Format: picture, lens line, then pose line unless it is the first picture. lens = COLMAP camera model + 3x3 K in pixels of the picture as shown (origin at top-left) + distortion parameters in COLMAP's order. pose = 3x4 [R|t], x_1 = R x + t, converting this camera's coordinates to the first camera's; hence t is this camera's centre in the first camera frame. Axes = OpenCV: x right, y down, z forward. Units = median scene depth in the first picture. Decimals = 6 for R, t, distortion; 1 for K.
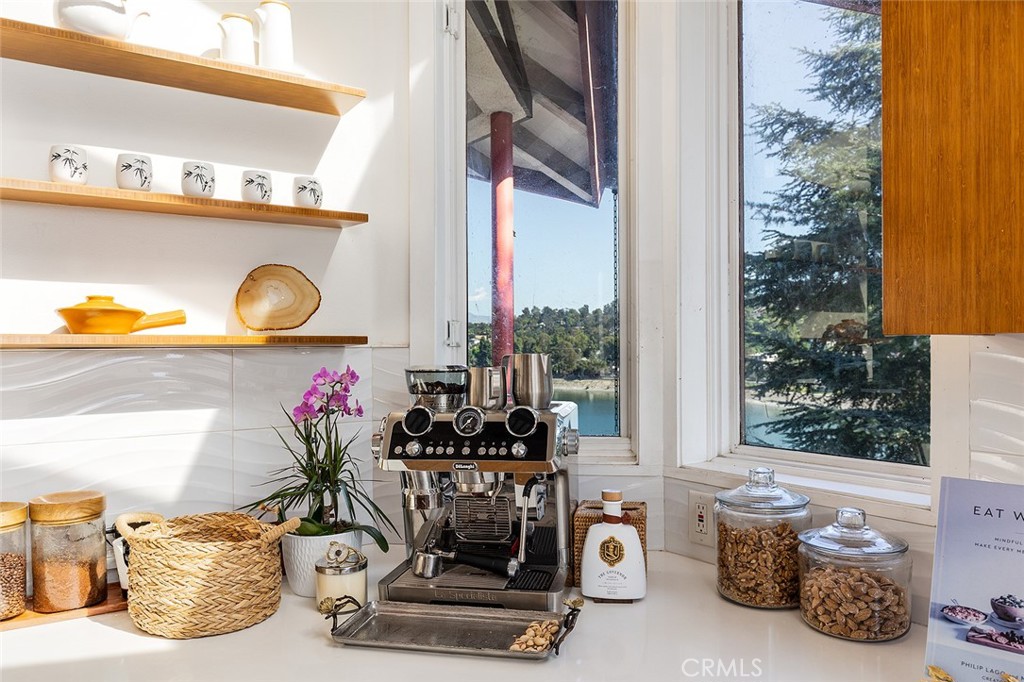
lens RADIAL K [[736.7, 0, 510.4], [0, 736.7, 343.9], [0, 0, 1]] dist [-0.001331, -0.000997]
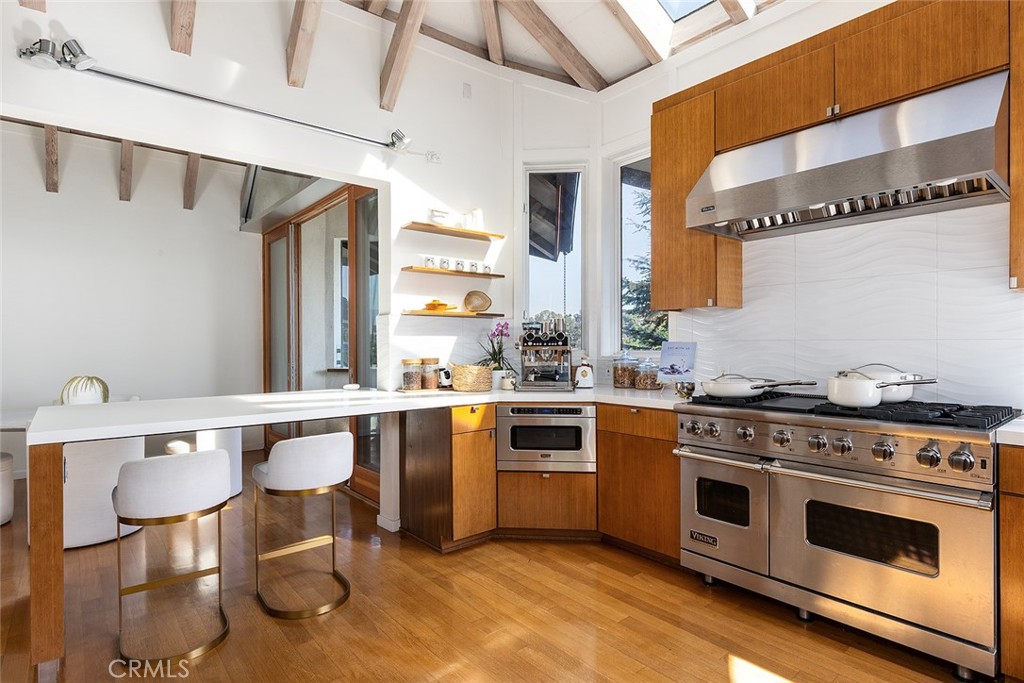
lens RADIAL K [[534.8, 0, 513.6], [0, 534.8, 343.7], [0, 0, 1]] dist [0.000436, 0.000007]
pose [[0.995933, 0.003138, 0.090037, -0.401712], [-0.003393, 0.999991, 0.002677, 0.122567], [-0.090028, -0.002971, 0.995935, -1.420263]]
